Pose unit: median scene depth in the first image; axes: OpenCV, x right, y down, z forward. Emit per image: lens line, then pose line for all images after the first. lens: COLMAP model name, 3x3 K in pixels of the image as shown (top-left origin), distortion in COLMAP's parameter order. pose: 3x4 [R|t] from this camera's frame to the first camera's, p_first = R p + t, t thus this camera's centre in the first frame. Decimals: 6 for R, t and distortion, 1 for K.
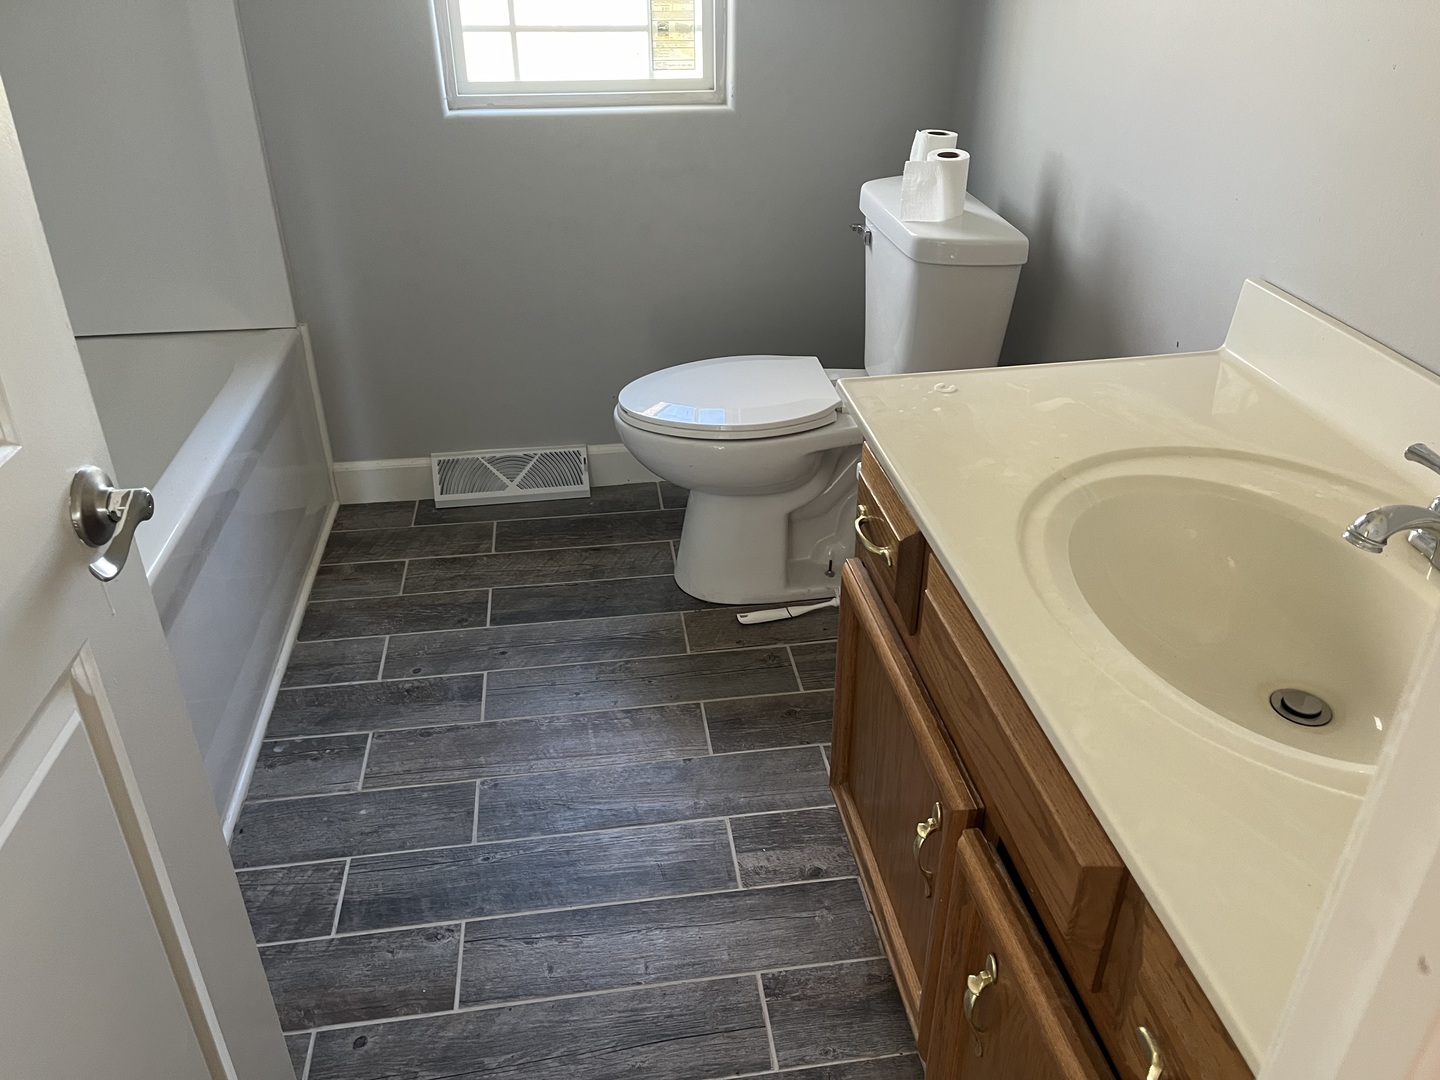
lens RADIAL K [[1088.0, 0, 726.4], [0, 1088.0, 533.9], [0, 0, 1]] dist [0.078196, -0.102808]
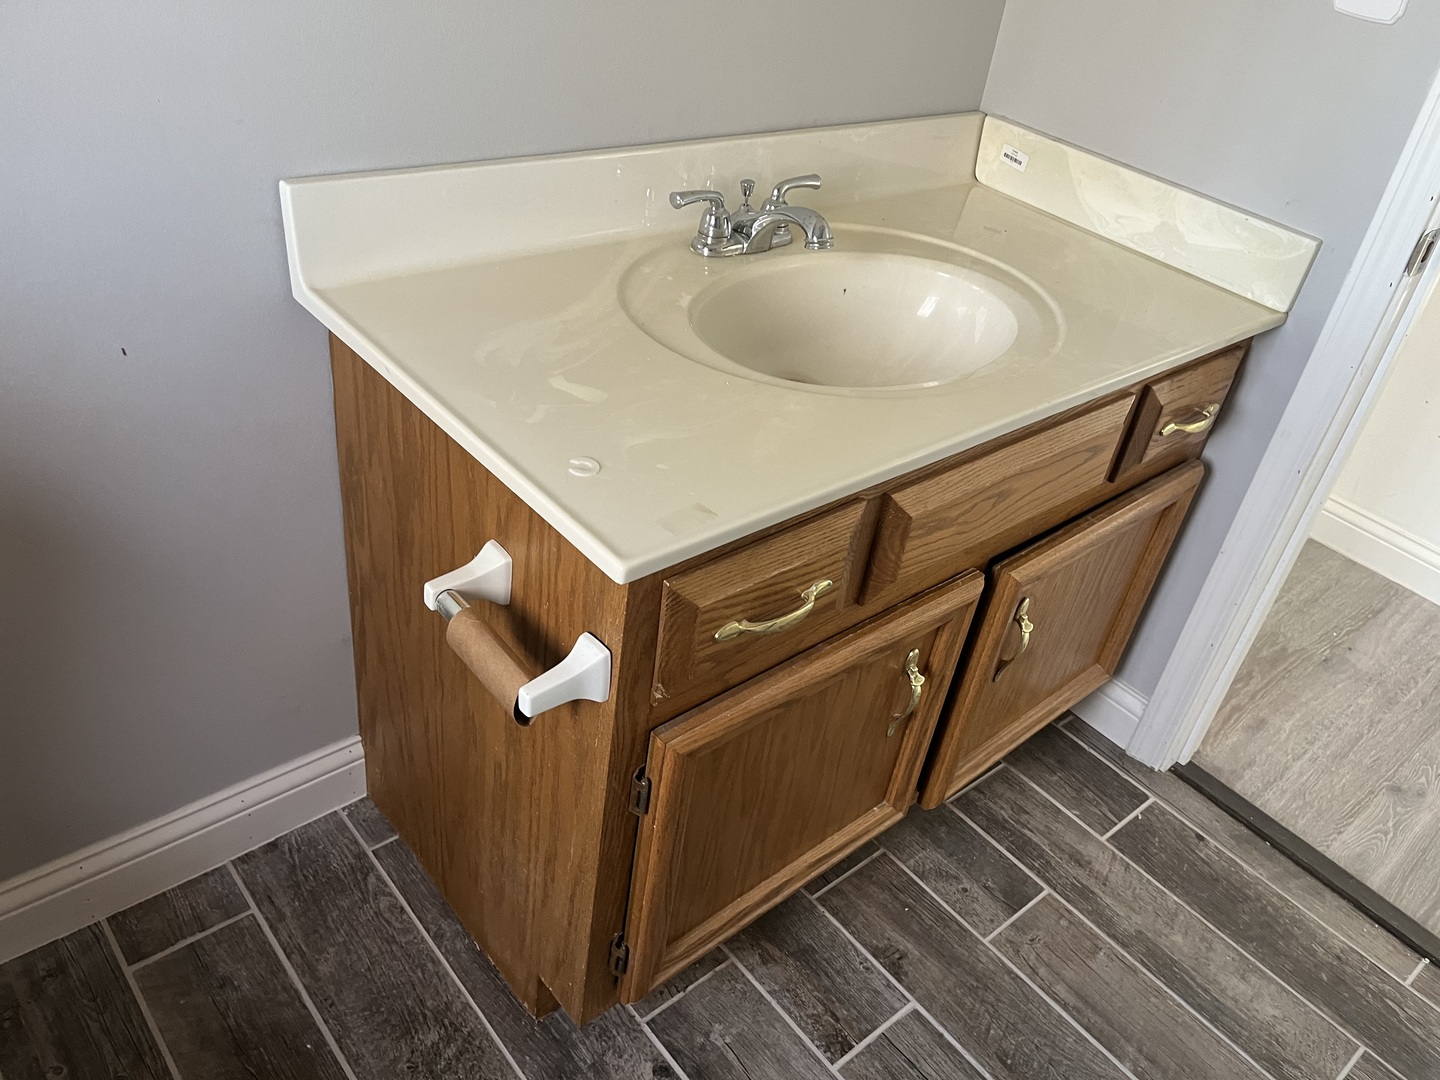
lens RADIAL K [[1088.0, 0, 724.4], [0, 1088.0, 545.1], [0, 0, 1]] dist [0.078196, -0.102808]
pose [[-0.525739, -0.547655, 0.650902, -0.267740], [0.314034, 0.586178, 0.746845, -0.517956], [-0.790558, 0.597051, -0.136194, 0.963577]]
